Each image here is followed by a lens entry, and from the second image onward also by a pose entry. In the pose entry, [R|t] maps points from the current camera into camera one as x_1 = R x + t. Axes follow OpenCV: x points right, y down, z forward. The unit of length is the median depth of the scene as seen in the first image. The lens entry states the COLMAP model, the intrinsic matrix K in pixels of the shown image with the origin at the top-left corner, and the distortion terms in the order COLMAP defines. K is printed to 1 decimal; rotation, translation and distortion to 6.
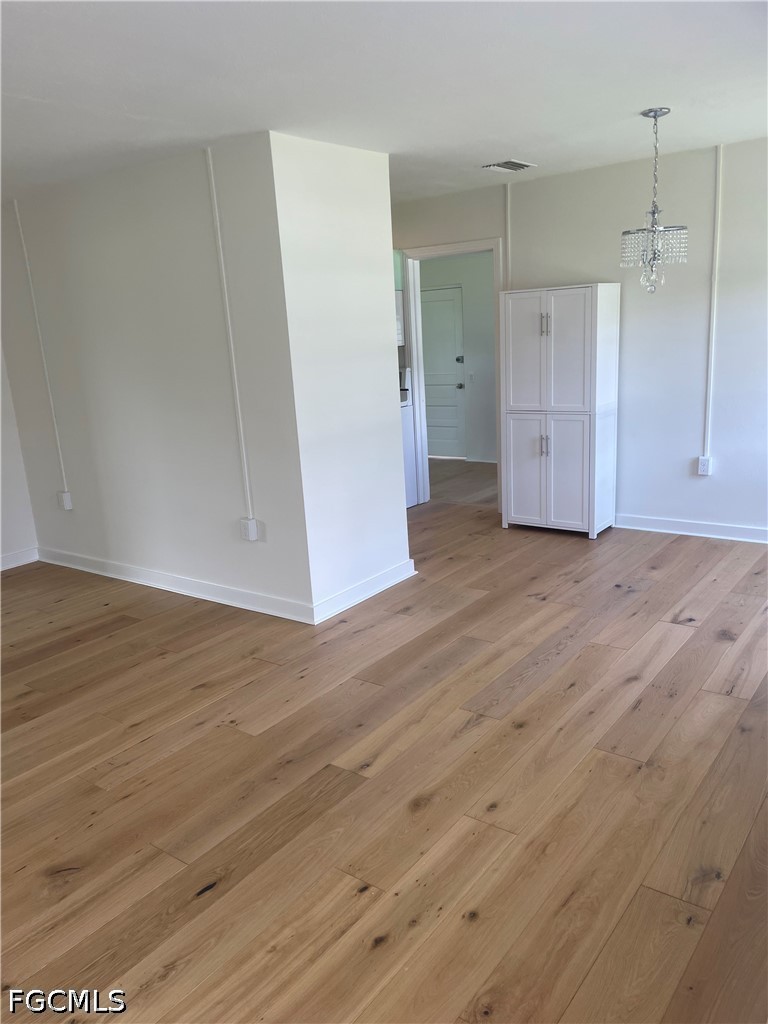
lens RADIAL K [[776.0, 0, 377.3], [0, 776.0, 513.3], [0, 0, 1]] dist [0.053129, -0.065387]
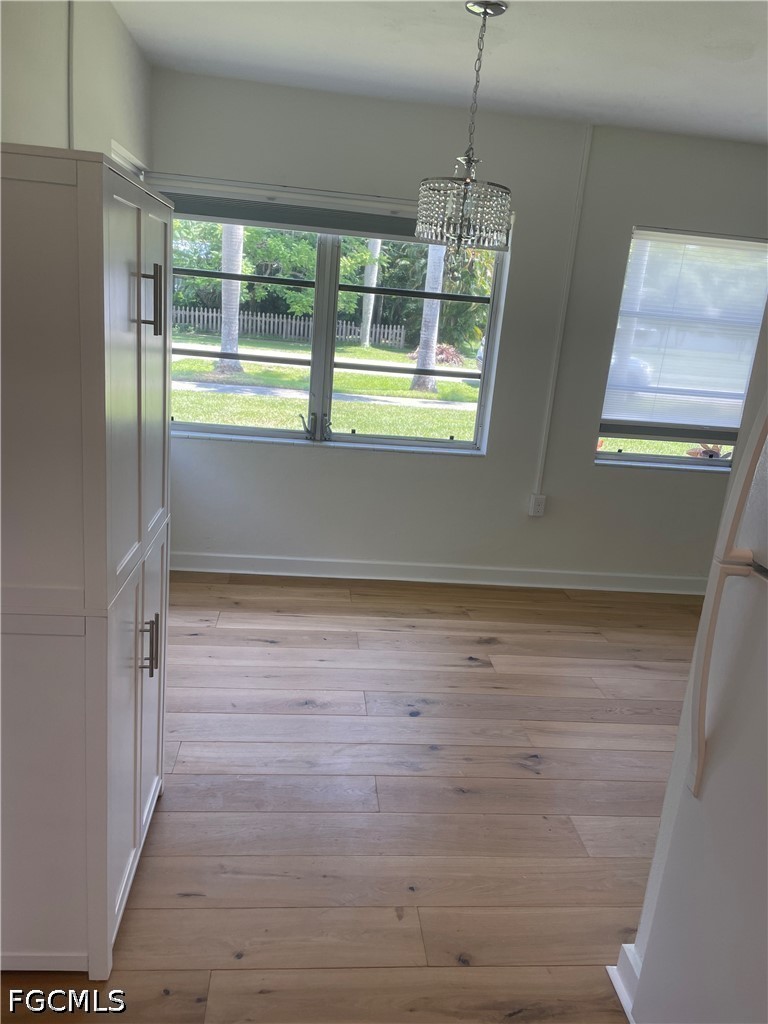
lens RADIAL K [[776.0, 0, 384.9], [0, 776.0, 516.2], [0, 0, 1]] dist [0.053129, -0.065387]
pose [[-0.683818, -0.186608, 0.705386, -0.102956], [0.128559, 0.920805, 0.368225, -0.281285], [-0.718237, 0.342483, -0.605673, 1.228081]]
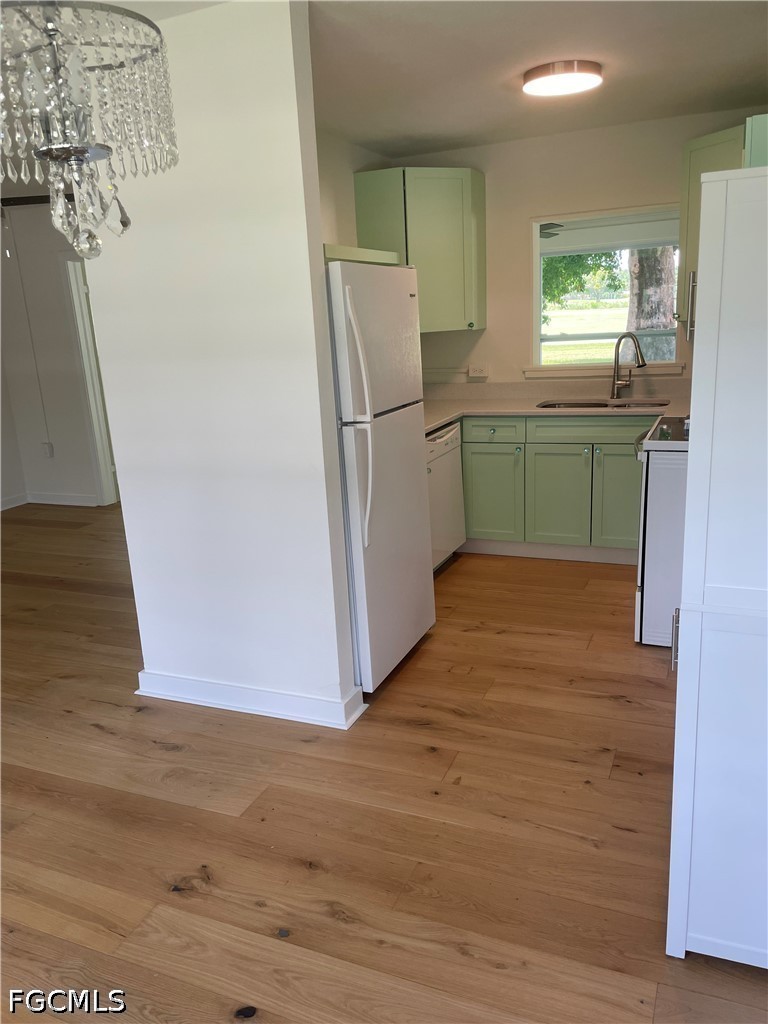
lens RADIAL K [[776.0, 0, 378.1], [0, 776.0, 519.1], [0, 0, 1]] dist [0.053129, -0.065387]
pose [[0.243797, 0.296983, -0.923236, 0.551021], [-0.190963, 0.948023, 0.254529, -0.227507], [0.950840, 0.114251, 0.287838, 0.829593]]
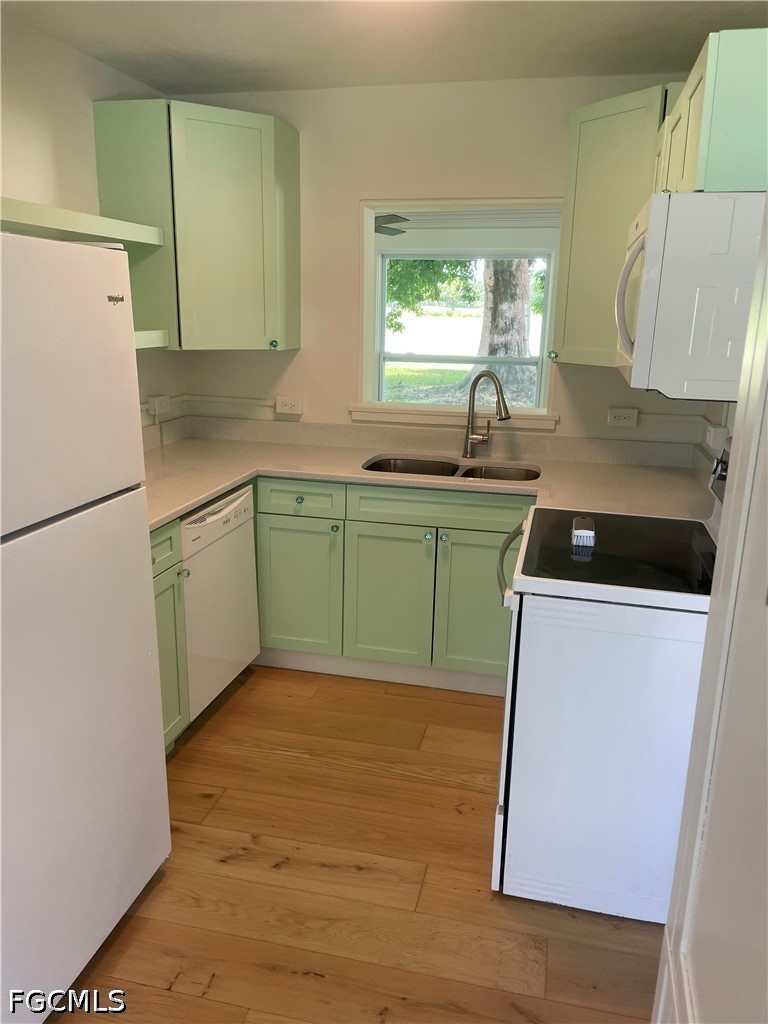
lens RADIAL K [[776.0, 0, 389.8], [0, 776.0, 513.7], [0, 0, 1]] dist [0.053129, -0.065387]
pose [[0.414690, 0.303312, -0.857924, 0.289718], [-0.259923, 0.943015, 0.207757, -0.258515], [0.872050, 0.136839, 0.469897, 0.975479]]
